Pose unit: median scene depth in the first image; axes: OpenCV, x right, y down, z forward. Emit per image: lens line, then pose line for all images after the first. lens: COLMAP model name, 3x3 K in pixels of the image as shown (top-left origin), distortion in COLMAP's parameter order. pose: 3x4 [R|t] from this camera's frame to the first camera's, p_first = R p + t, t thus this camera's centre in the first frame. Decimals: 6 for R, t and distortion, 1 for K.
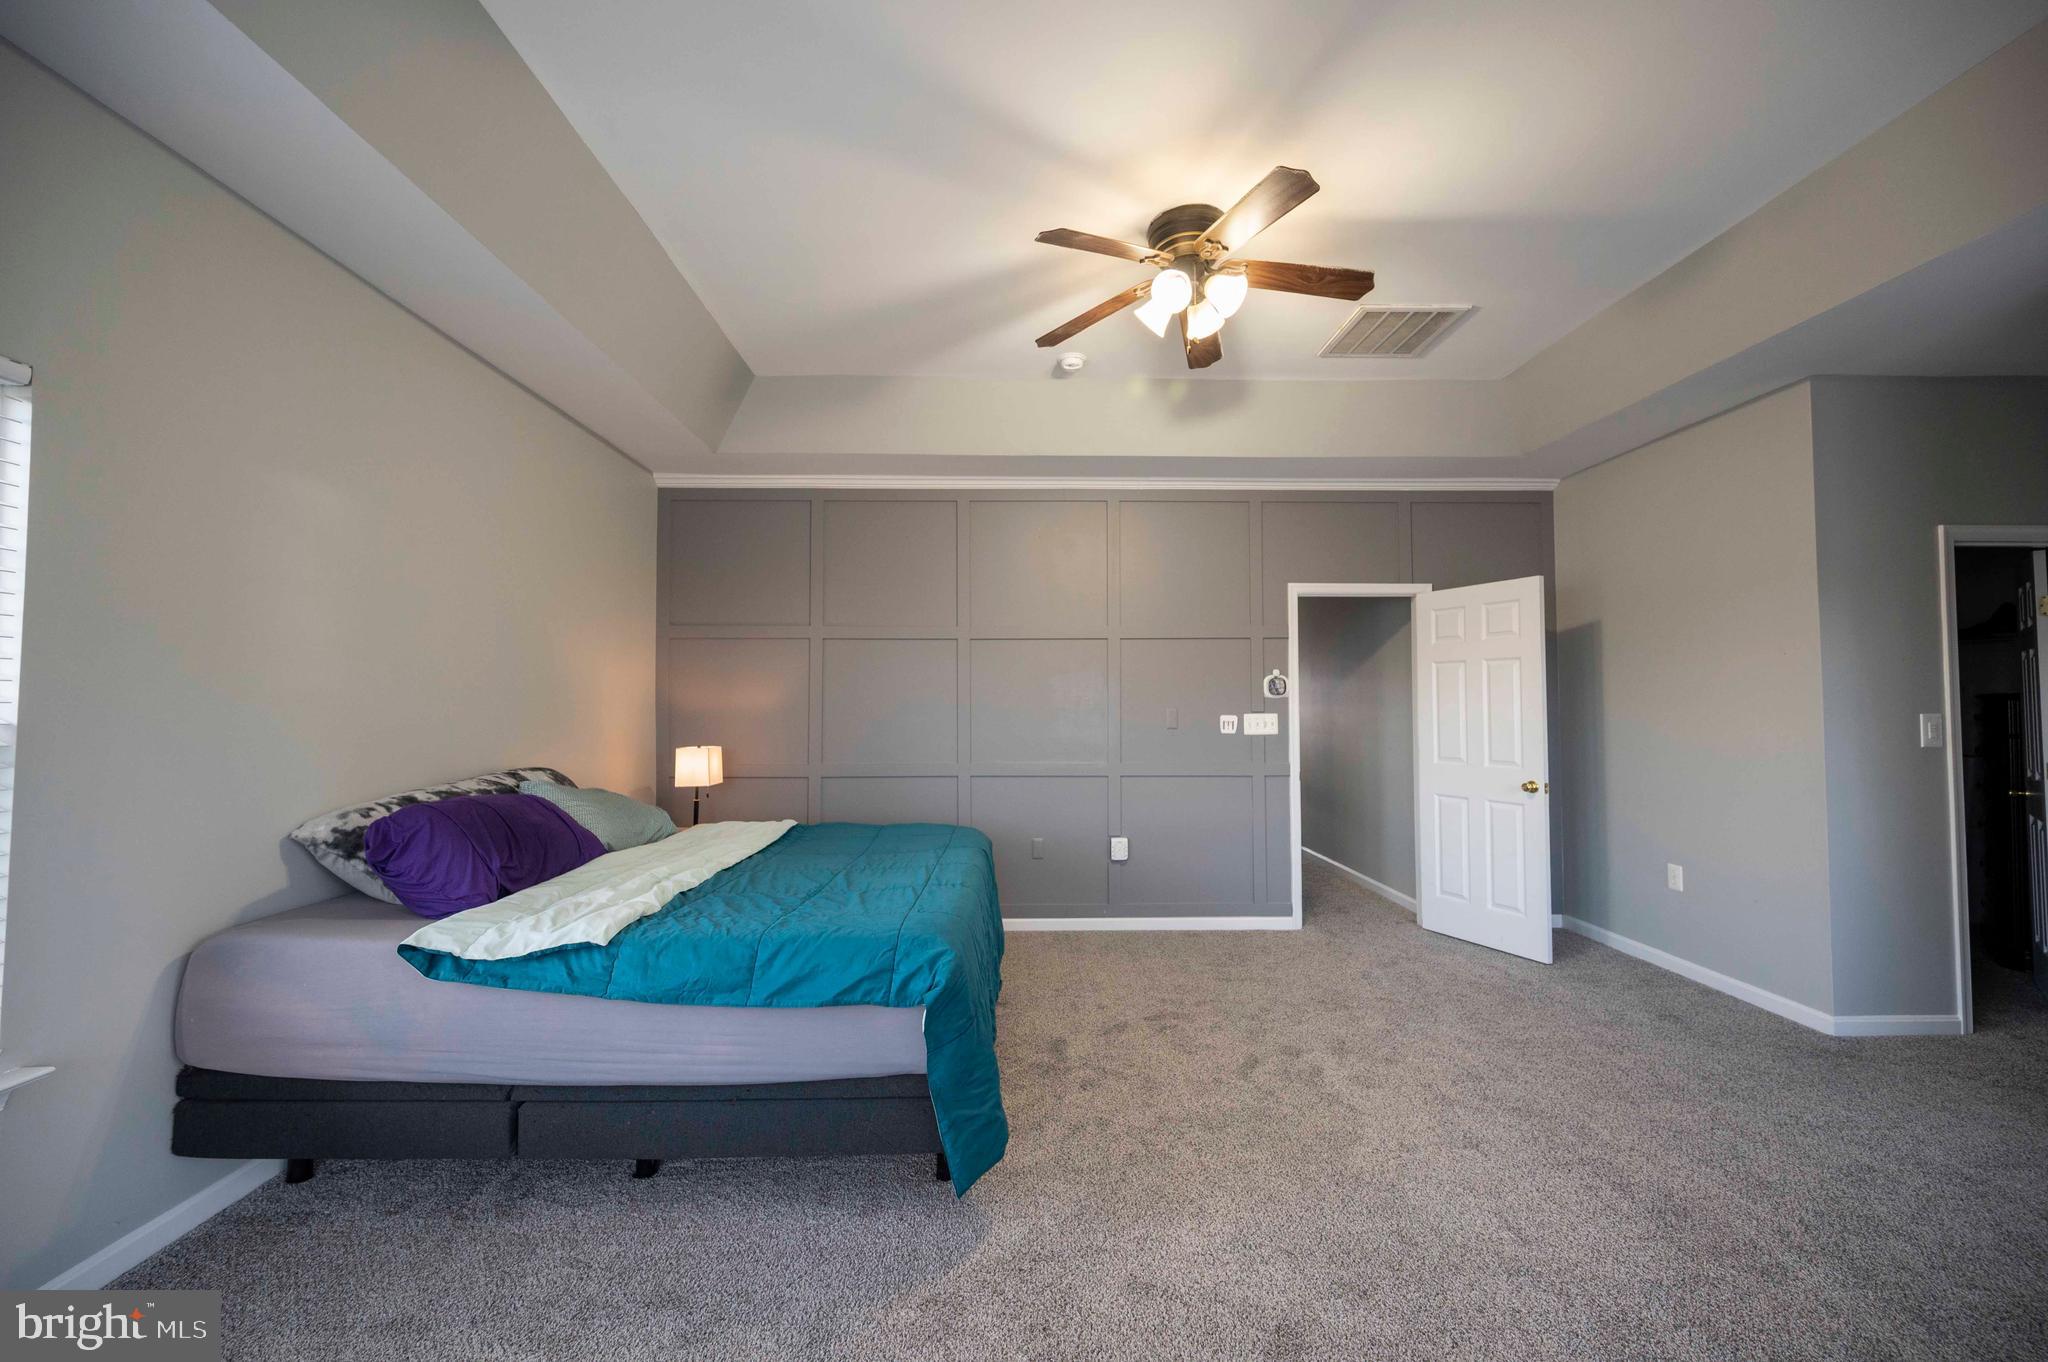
lens RADIAL K [[790.8, 0, 1025.5], [0, 790.8, 687.6], [0, 0, 1]] dist [-0.005013, -0.000551]
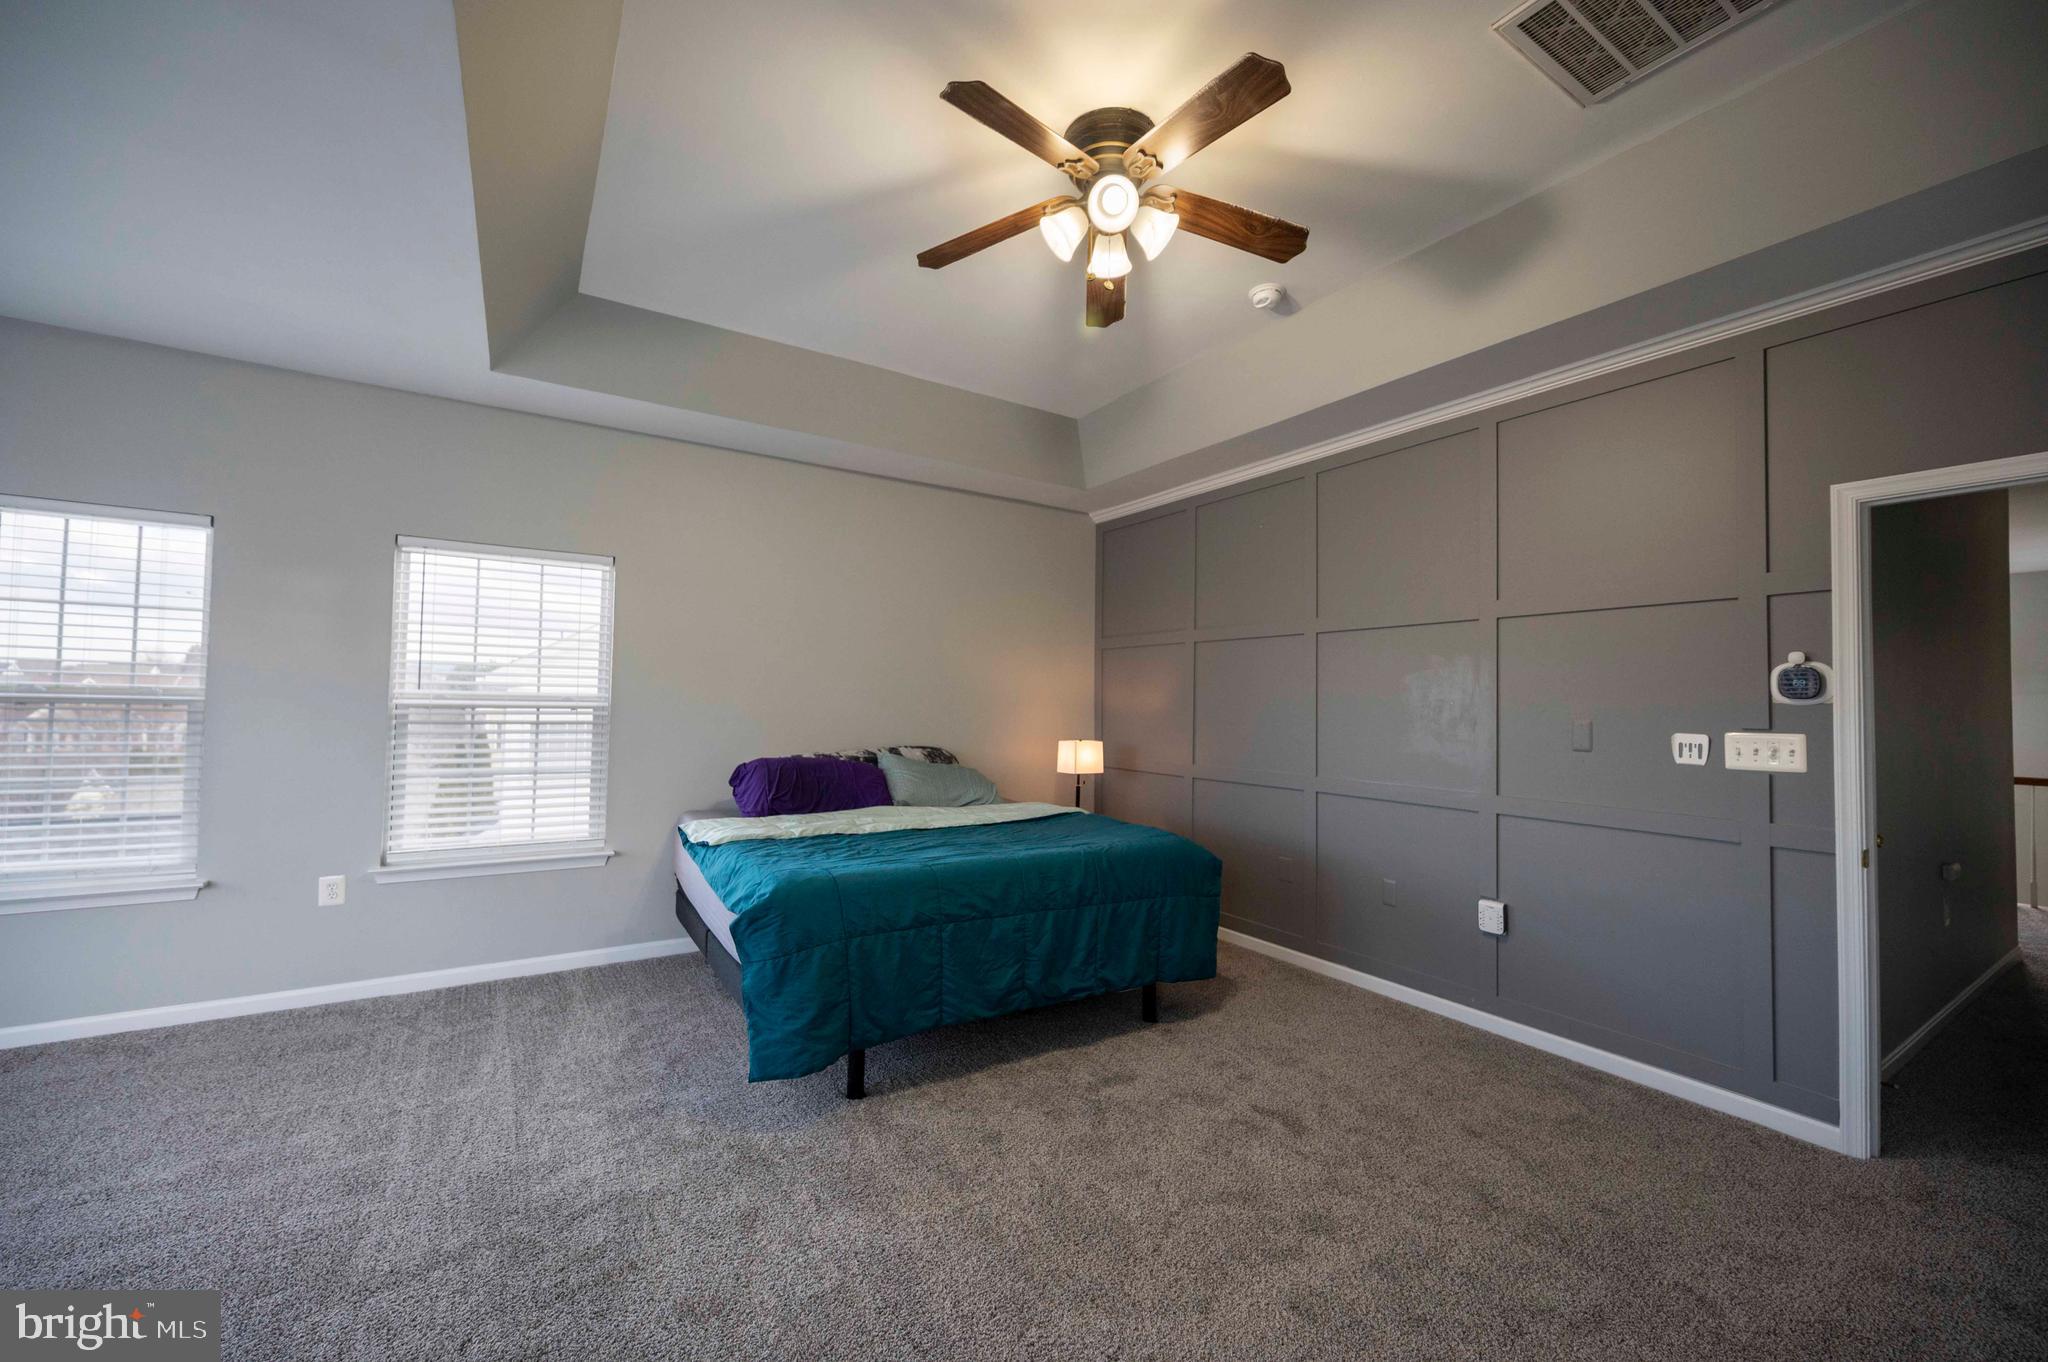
lens RADIAL K [[790.8, 0, 1018.1], [0, 790.8, 680.0], [0, 0, 1]] dist [-0.005013, -0.000551]
pose [[0.527664, -0.016197, -0.849299, 0.491892], [0.003358, 0.999850, -0.016981, 0.003492], [0.849446, 0.006109, 0.527640, 0.266985]]
